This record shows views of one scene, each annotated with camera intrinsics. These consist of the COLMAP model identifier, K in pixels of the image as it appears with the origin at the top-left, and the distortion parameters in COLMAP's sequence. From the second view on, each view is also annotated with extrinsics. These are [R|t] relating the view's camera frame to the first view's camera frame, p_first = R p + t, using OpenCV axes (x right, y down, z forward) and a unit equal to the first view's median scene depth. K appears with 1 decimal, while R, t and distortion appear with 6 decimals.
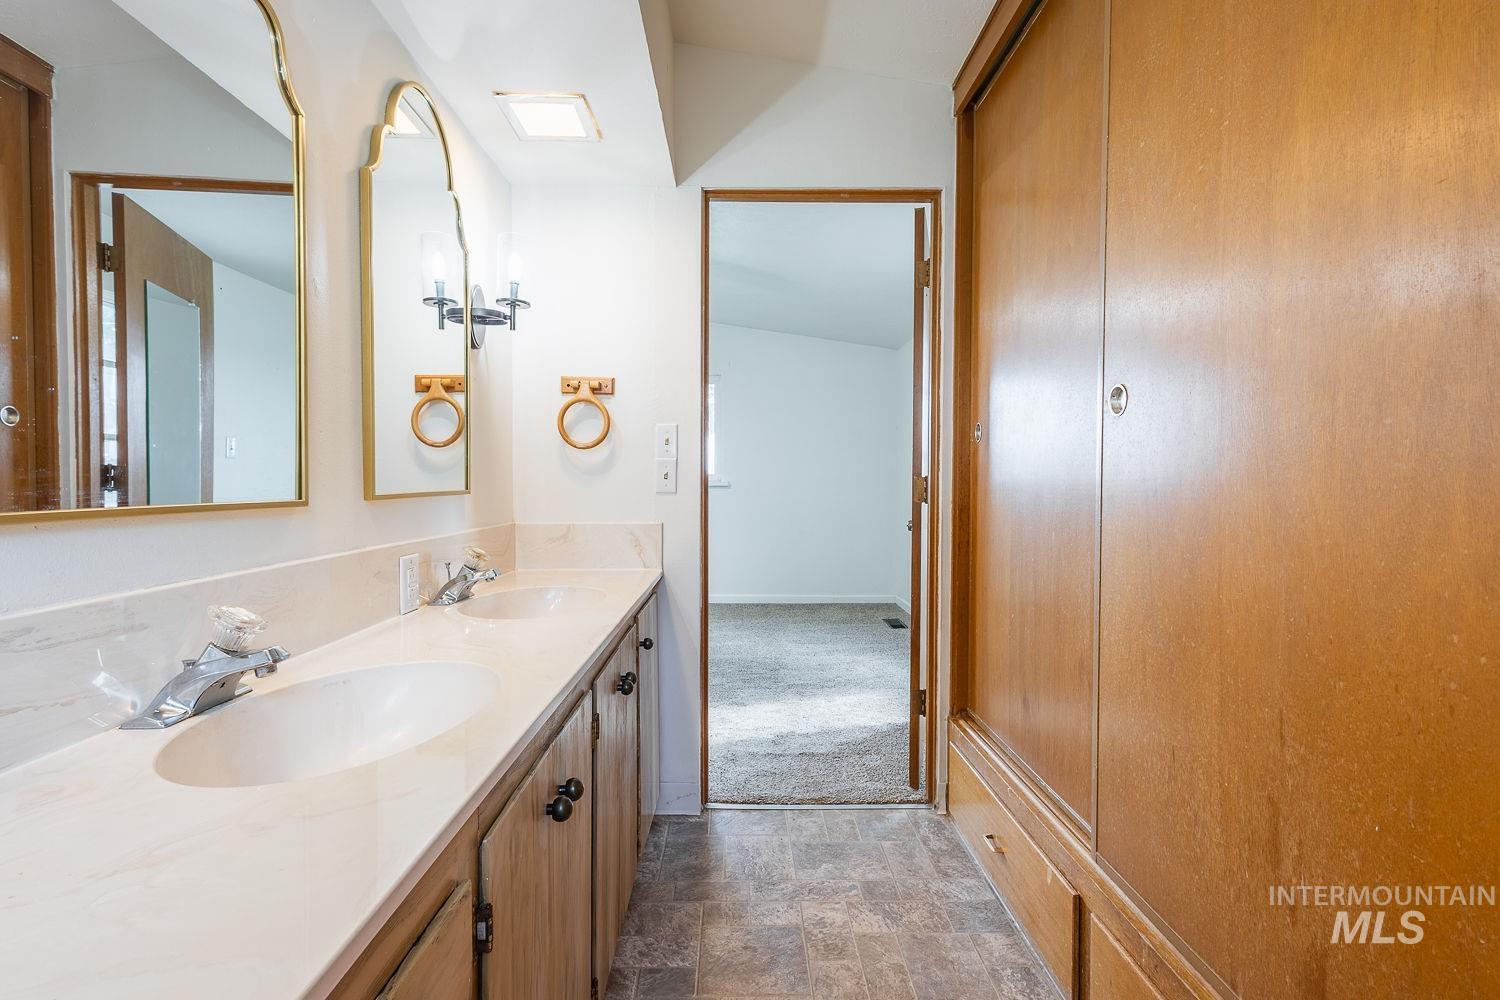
lens RADIAL K [[704.1, 0, 750.0], [0, 704.1, 500.0], [0, 0, 1]] dist [0.004489, 0.000012]
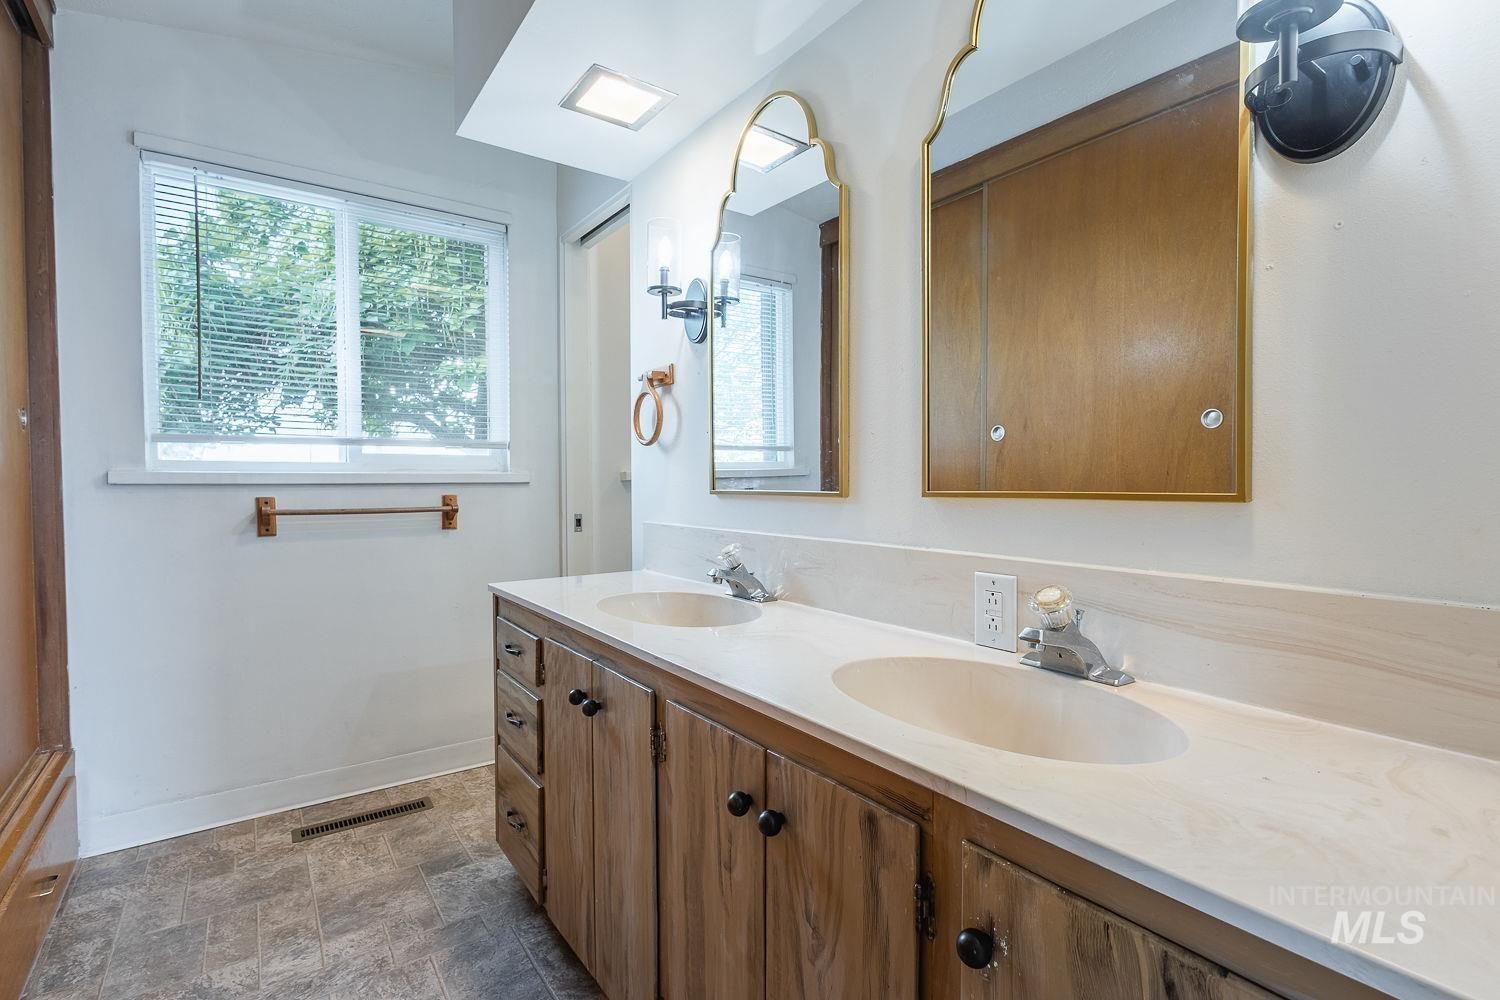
lens RADIAL K [[704.1, 0, 750.0], [0, 704.1, 500.0], [0, 0, 1]] dist [0.004489, 0.000012]
pose [[-0.823209, 0.014553, -0.567552, 0.129597], [-0.012904, 0.998934, 0.044332, -0.044596], [0.567592, 0.043818, -0.822143, 2.061979]]
